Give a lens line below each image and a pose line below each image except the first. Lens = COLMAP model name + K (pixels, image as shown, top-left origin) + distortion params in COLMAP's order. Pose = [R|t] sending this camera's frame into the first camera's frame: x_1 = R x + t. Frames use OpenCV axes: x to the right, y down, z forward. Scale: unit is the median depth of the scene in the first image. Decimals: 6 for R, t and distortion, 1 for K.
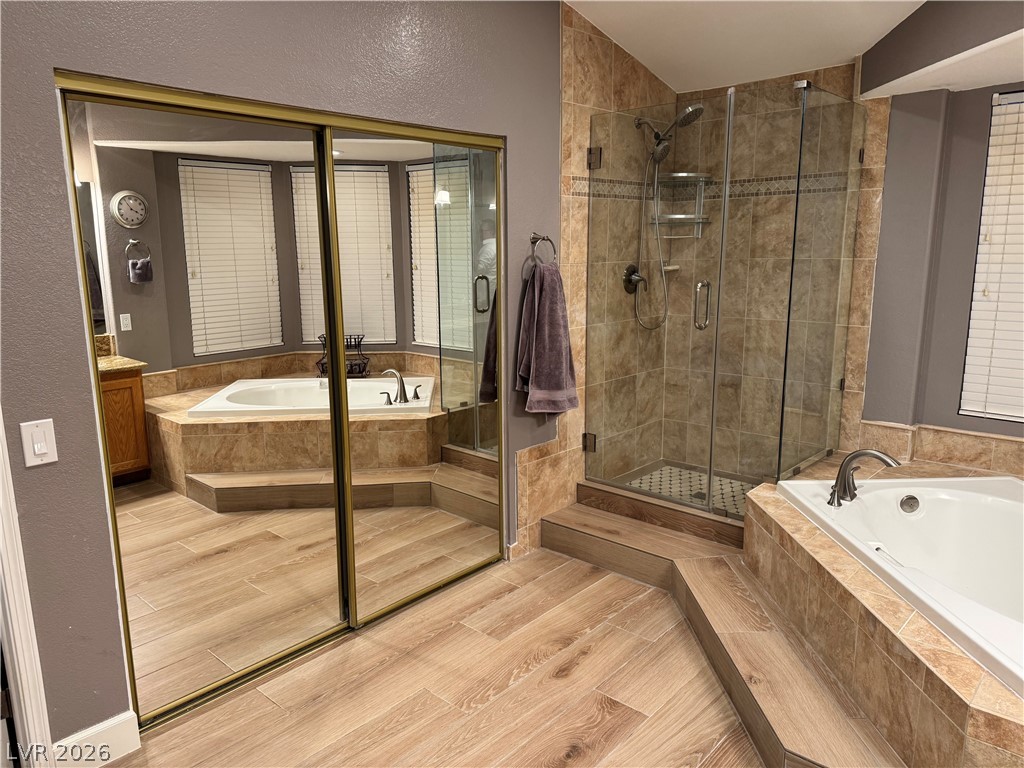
lens RADIAL K [[722.2, 0, 508.7], [0, 722.2, 384.1], [0, 0, 1]] dist [0.163178, -0.162870]
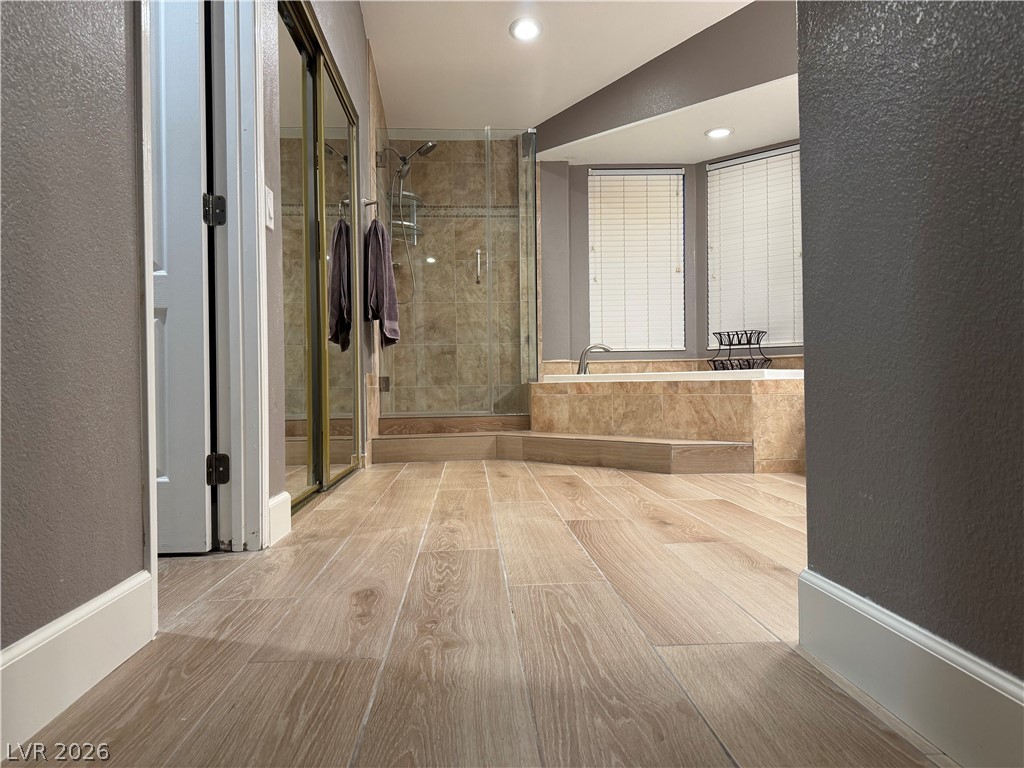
lens RADIAL K [[722.2, 0, 508.7], [0, 722.2, 384.1], [0, 0, 1]] dist [0.163178, -0.162870]
pose [[0.703219, 0.004172, 0.710961, -0.614226], [0.140766, 0.979370, -0.144979, 0.289889], [-0.696899, 0.202031, 0.688124, 0.017143]]
